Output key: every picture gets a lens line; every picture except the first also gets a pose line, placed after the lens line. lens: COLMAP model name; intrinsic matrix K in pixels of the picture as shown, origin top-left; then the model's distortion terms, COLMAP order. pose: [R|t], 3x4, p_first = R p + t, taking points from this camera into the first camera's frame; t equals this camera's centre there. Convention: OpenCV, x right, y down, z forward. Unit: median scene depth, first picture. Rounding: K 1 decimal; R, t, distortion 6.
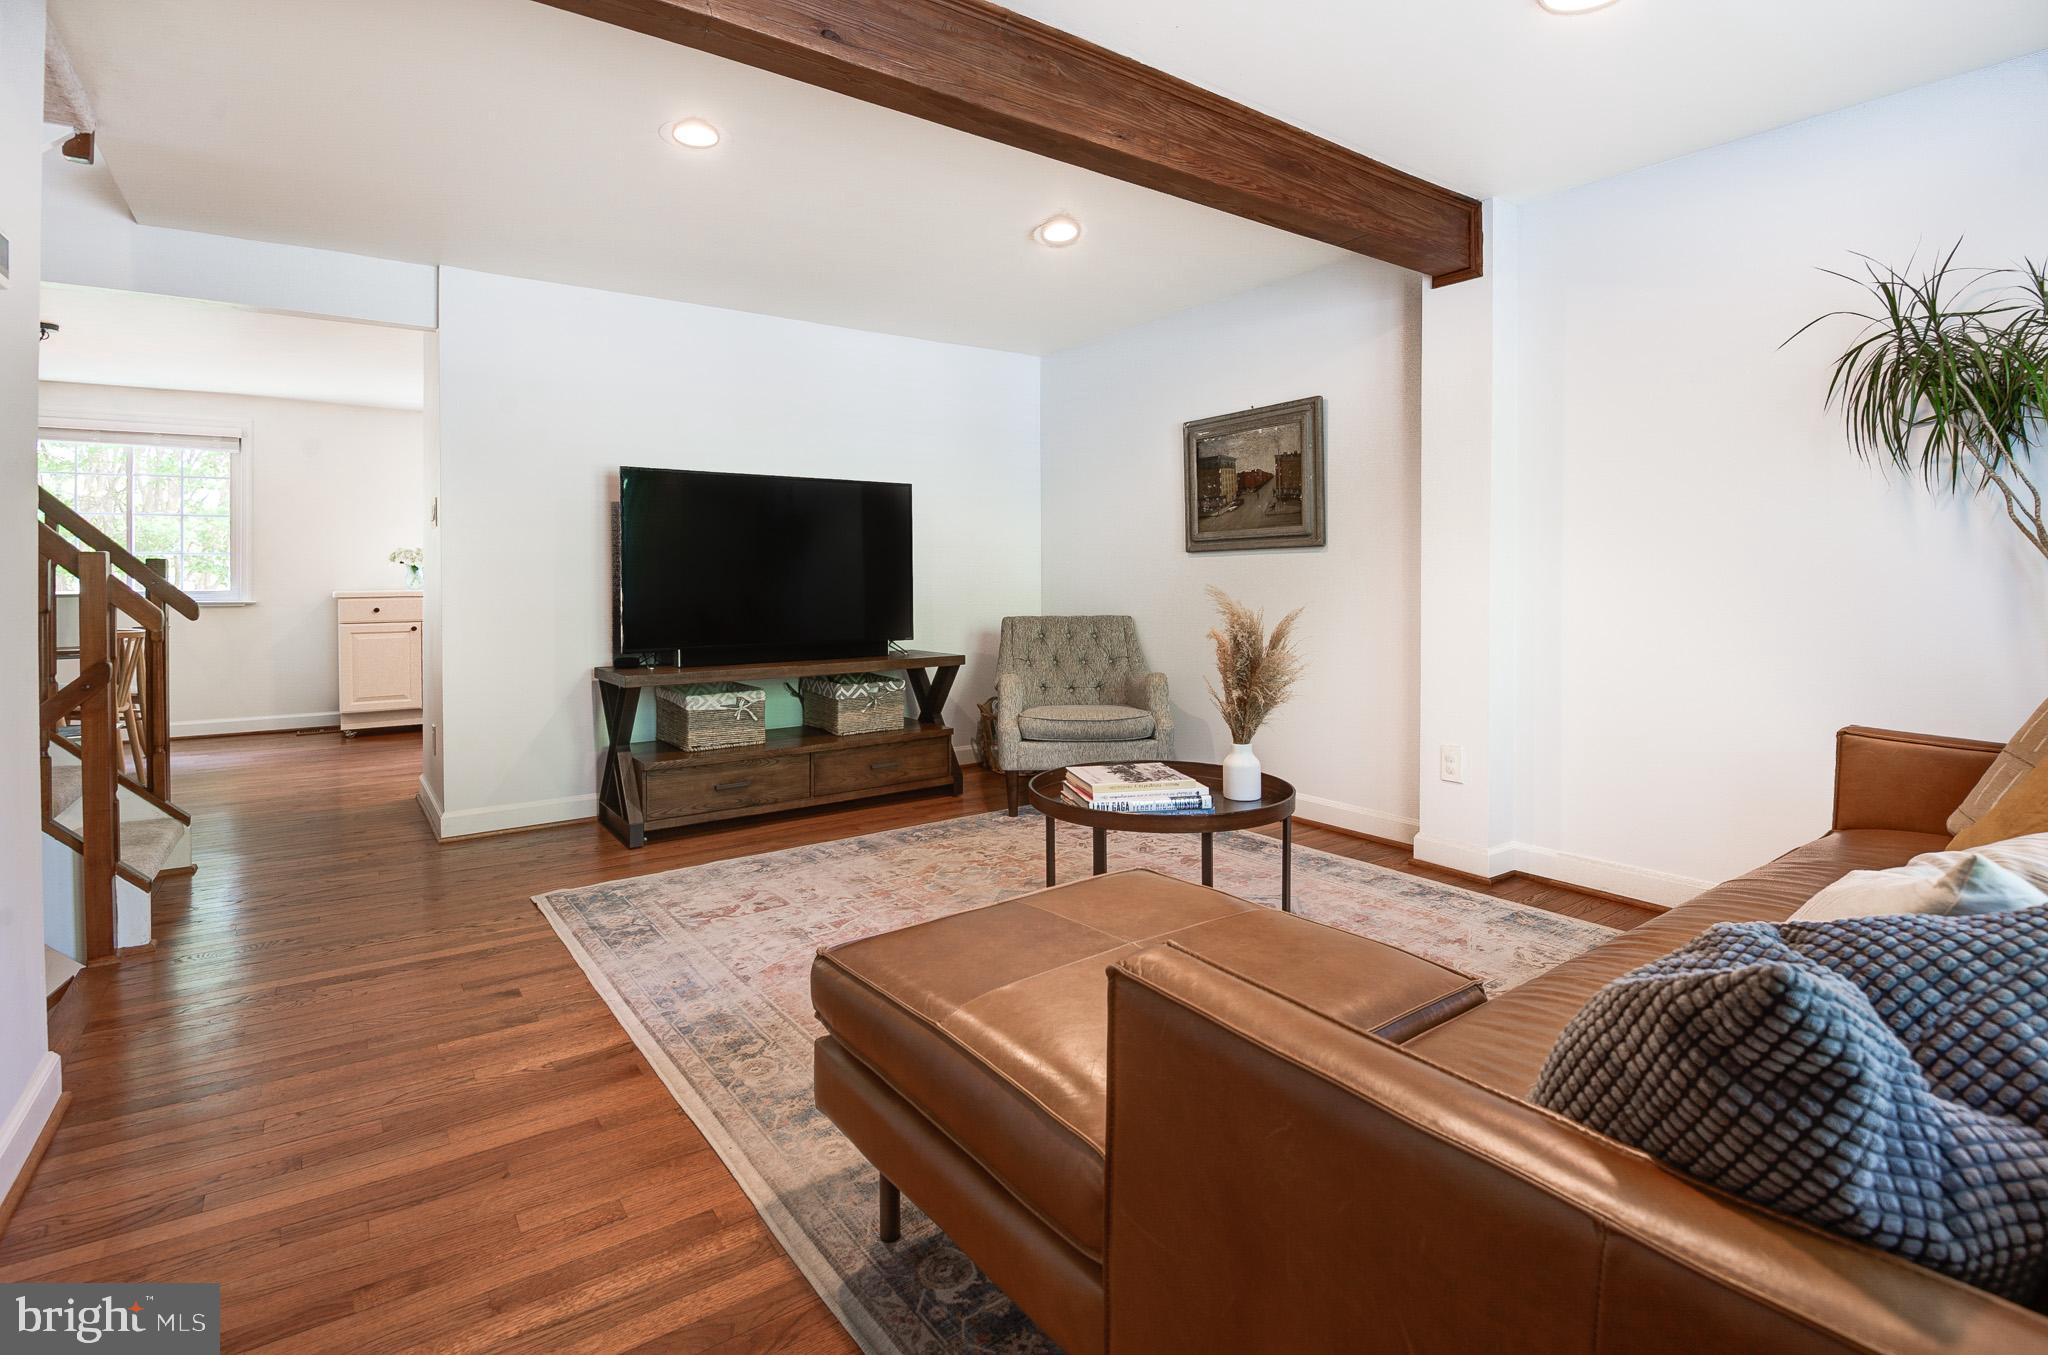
lens RADIAL K [[988.2, 0, 1035.9], [0, 988.2, 613.2], [0, 0, 1]] dist [0.021126, -0.033988]
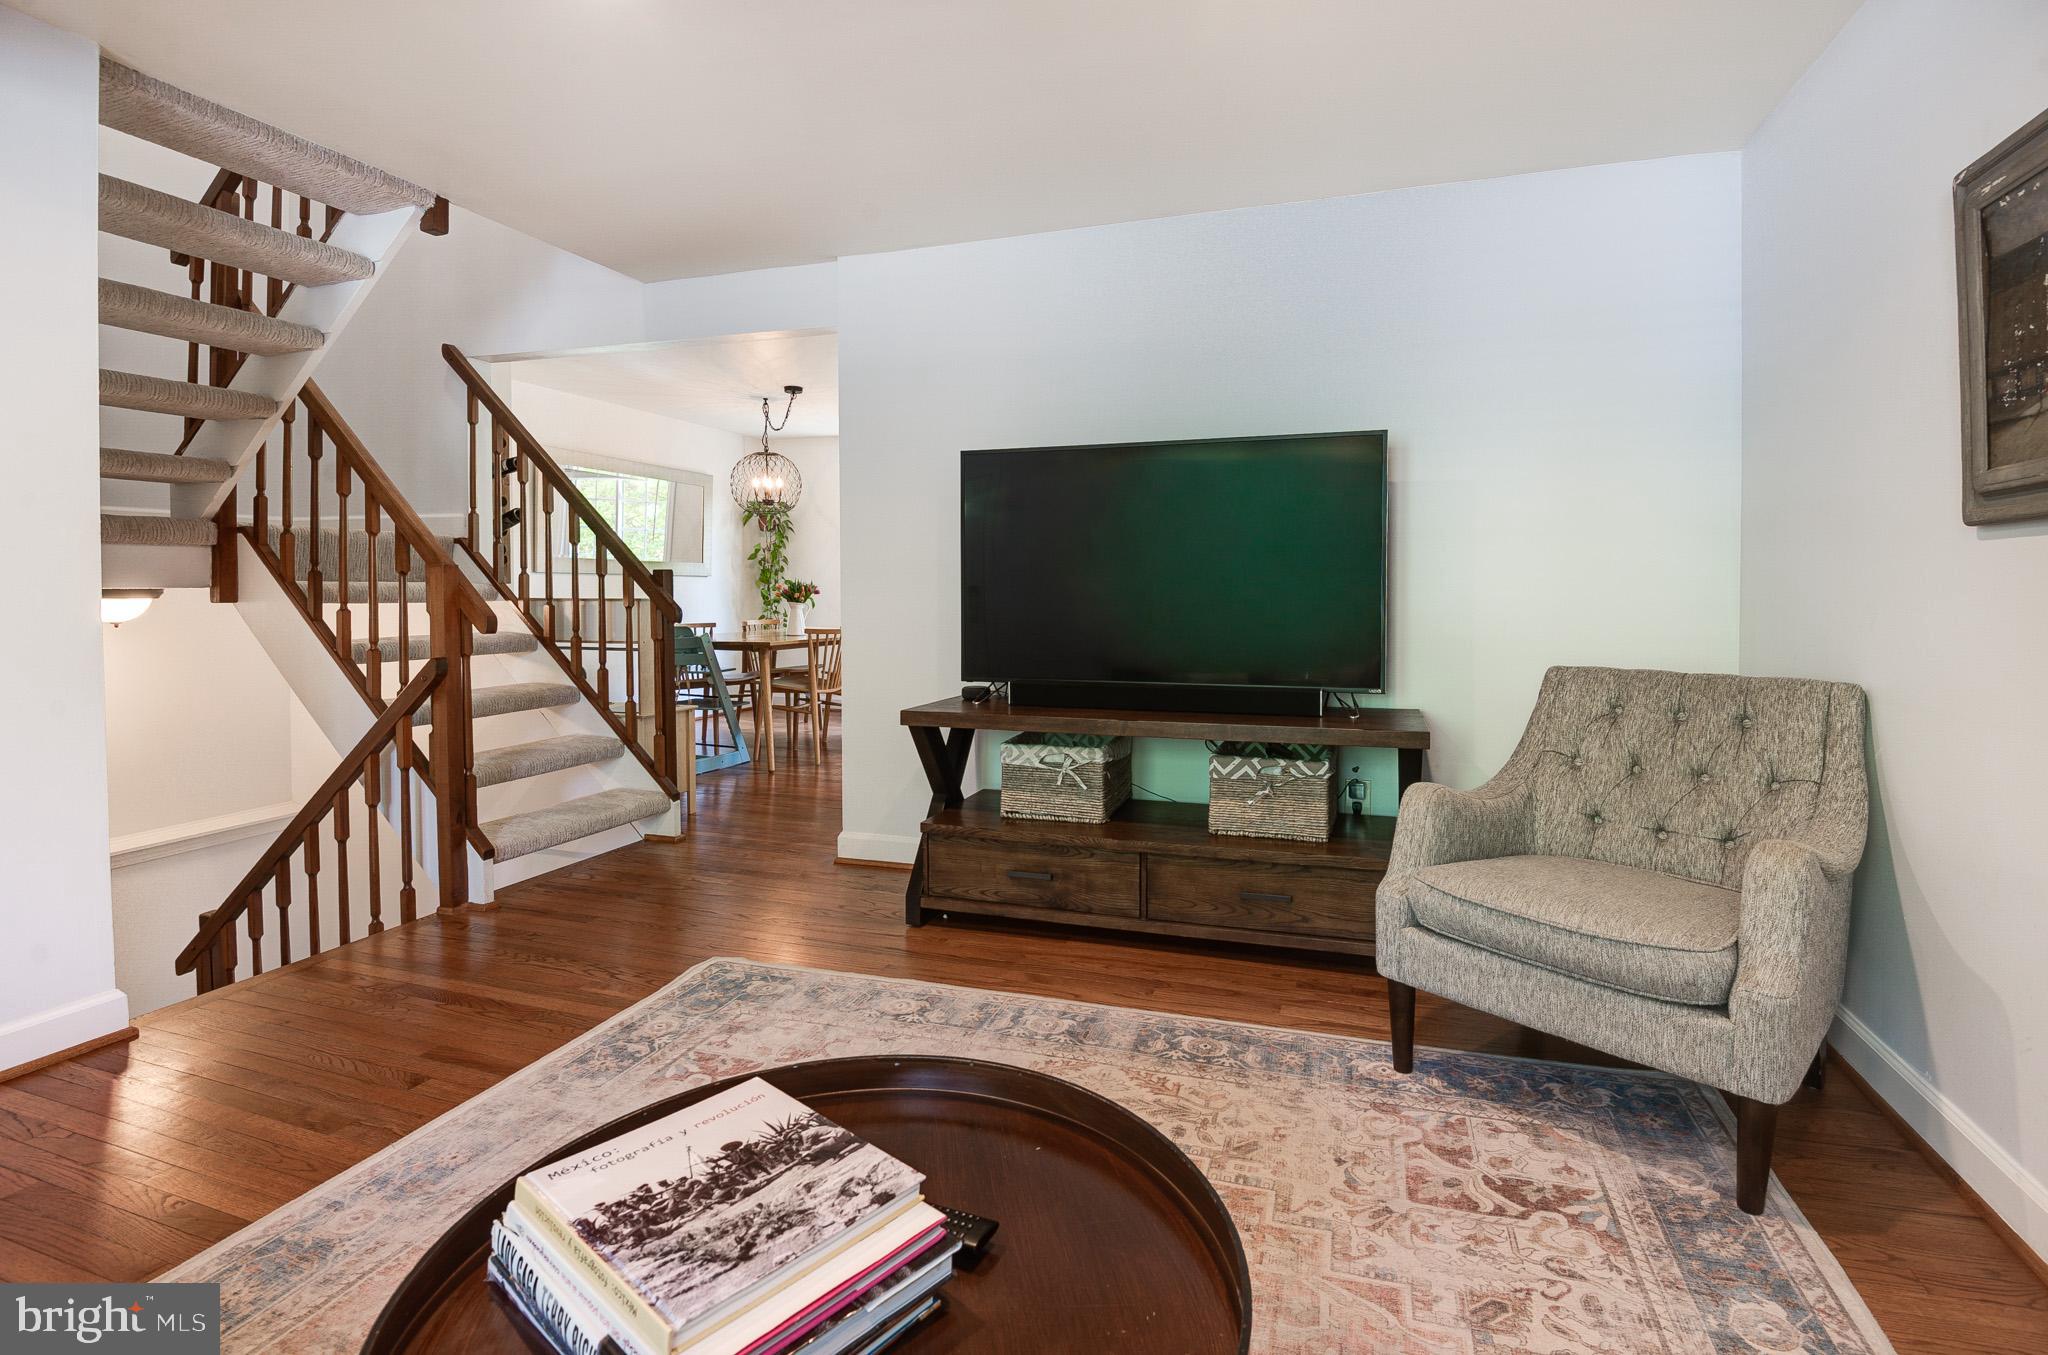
lens RADIAL K [[988.2, 0, 1035.9], [0, 988.2, 613.2], [0, 0, 1]] dist [0.021126, -0.033988]
pose [[0.580257, 0.025389, -0.814038, 0.273675], [-0.030303, 0.999495, 0.009572, -0.024349], [0.813870, 0.019113, 0.580733, 0.561481]]
